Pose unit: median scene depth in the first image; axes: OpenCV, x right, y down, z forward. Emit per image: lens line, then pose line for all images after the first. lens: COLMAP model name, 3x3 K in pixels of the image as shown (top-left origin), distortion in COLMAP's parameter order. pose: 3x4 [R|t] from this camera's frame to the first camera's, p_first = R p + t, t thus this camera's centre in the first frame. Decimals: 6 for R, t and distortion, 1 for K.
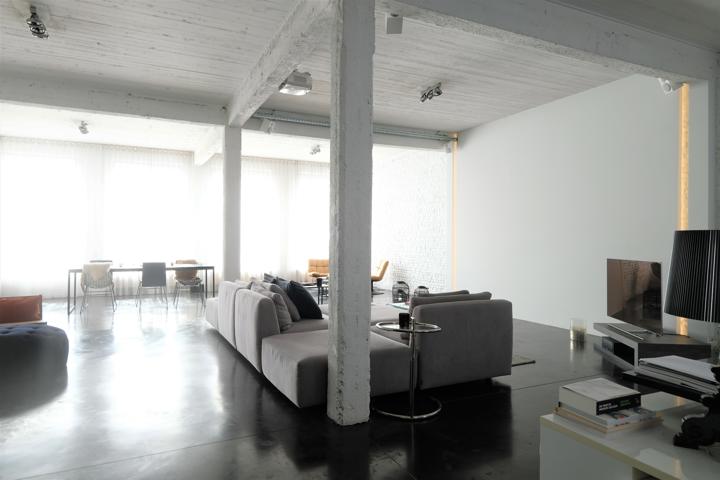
lens RADIAL K [[469.7, 0, 360.0], [0, 469.7, 240.0], [0, 0, 1]] dist [0.005881, 0.001639]
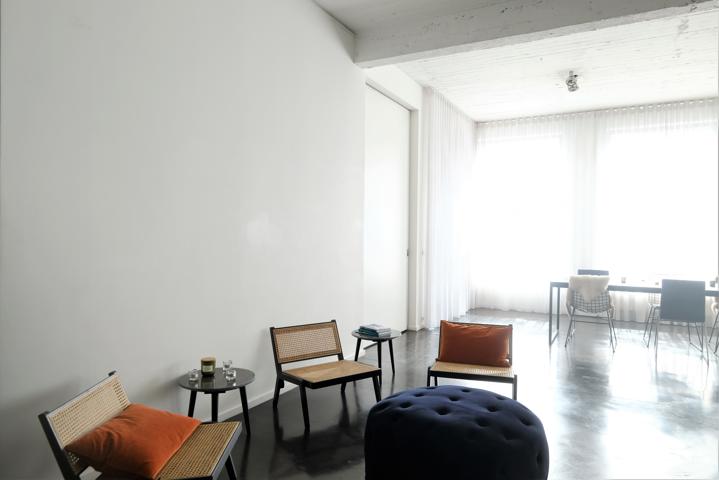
lens RADIAL K [[469.0, 0, 359.5], [0, 469.0, 240.0], [0, 0, 1]] dist [0.005881, 0.001639]
pose [[0.587733, 0.006837, -0.809026, -0.197741], [-0.009125, 0.999957, 0.001821, -0.000769], [0.809004, 0.006311, 0.587770, 0.320815]]
